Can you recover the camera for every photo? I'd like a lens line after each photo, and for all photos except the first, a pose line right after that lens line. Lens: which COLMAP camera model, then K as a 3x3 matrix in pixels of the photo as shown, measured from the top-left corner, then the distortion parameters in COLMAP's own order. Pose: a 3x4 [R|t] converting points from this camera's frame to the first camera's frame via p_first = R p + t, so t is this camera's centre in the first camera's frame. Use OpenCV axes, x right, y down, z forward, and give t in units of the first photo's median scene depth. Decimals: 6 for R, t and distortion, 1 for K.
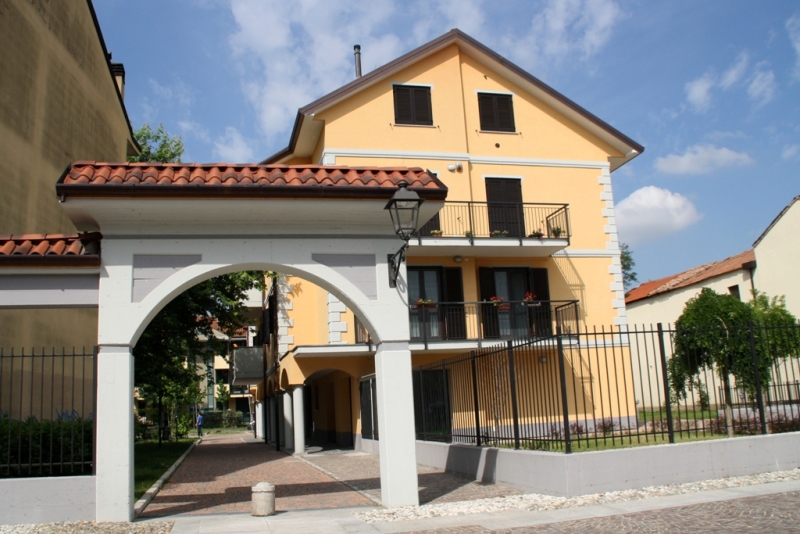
lens RADIAL K [[719.2, 0, 400.0], [0, 719.2, 267.0], [0, 0, 1]] dist [-0.111927, 0.004947]
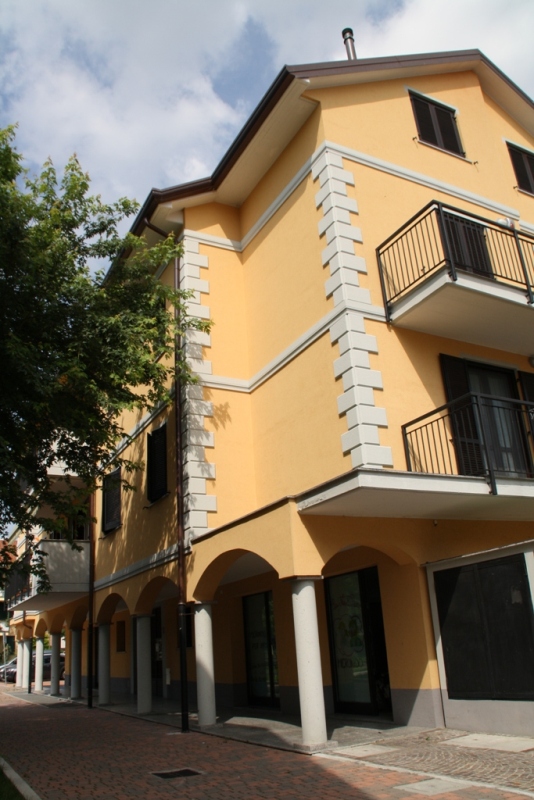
lens RADIAL K [[649.1, 0, 266.0], [0, 649.1, 420.3], [0, 0, 1]] dist [-0.097353, -0.001581]
pose [[0.971467, 0.074015, 0.225328, -0.229644], [-0.037172, 0.985832, -0.163563, 0.119984], [-0.234242, 0.150520, 0.960455, 0.549269]]
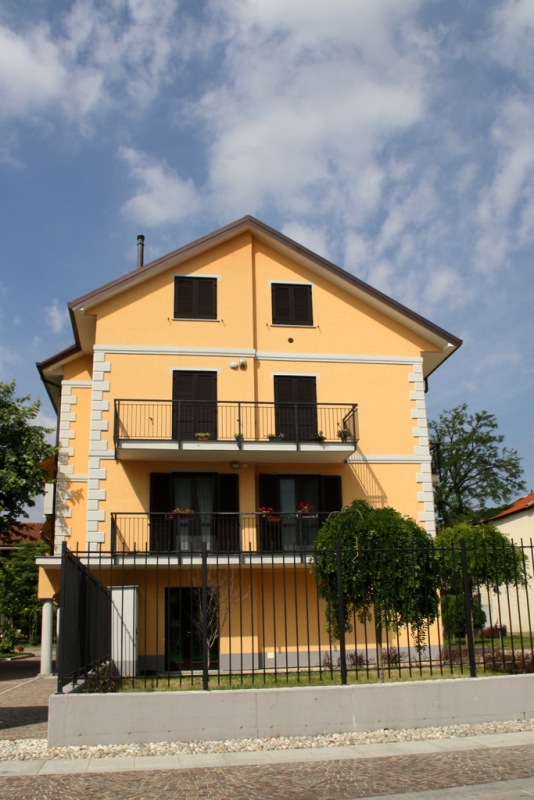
lens RADIAL K [[759.3, 0, 283.7], [0, 759.3, 424.0], [0, 0, 1]] dist [-0.112488, -0.004946]
pose [[0.996689, 0.002548, -0.081270, 0.211123], [-0.007805, 0.997891, -0.064436, -0.001197], [0.080934, 0.064857, 0.994607, 0.045979]]
